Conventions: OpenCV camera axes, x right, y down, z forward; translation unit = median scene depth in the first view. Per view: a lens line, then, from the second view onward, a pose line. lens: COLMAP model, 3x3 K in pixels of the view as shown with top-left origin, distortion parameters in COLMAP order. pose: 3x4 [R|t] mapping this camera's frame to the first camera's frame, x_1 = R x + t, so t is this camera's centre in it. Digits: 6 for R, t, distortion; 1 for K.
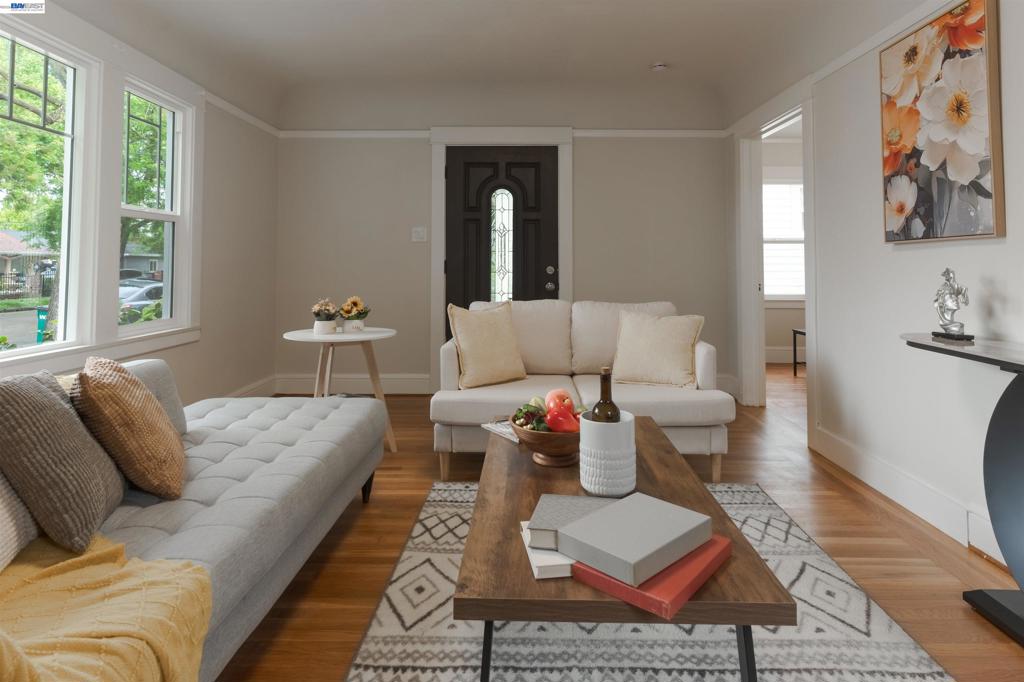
lens RADIAL K [[571.7, 0, 511.6], [0, 571.7, 241.0], [0, 0, 1]] dist [0.000941, 0.000160]
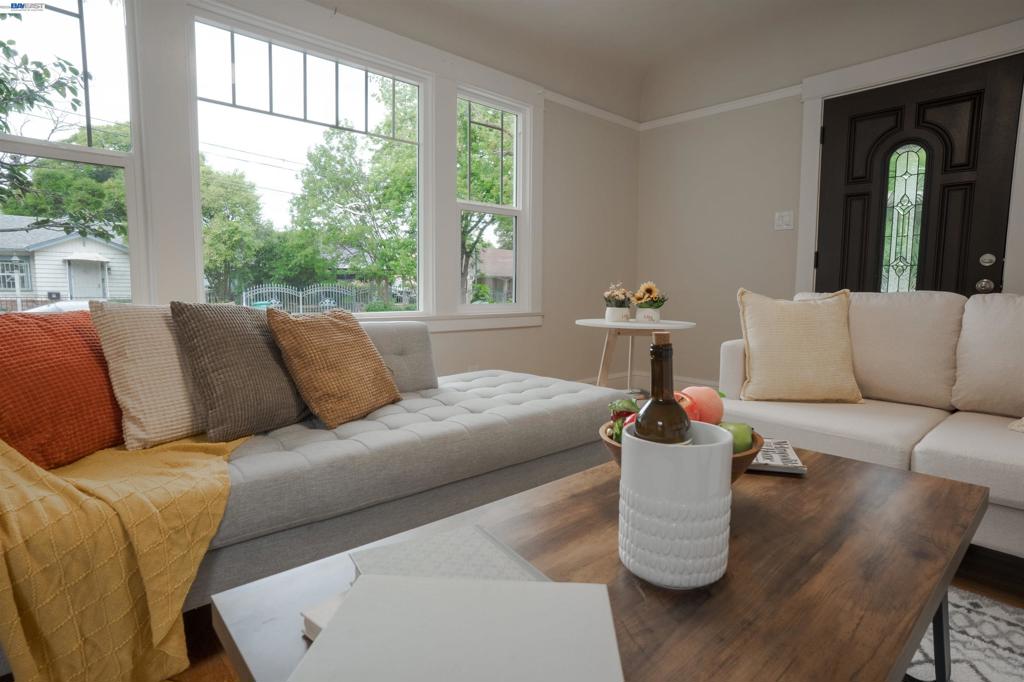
lens RADIAL K [[541.1, 0, 509.0], [0, 541.1, 343.1], [0, 0, 1]] dist [-0.065656, 0.037831]
pose [[0.690962, 0.081320, -0.718302, 0.527877], [0.021362, 0.990922, 0.132732, 0.219414], [0.722575, -0.107057, 0.682953, 0.779323]]
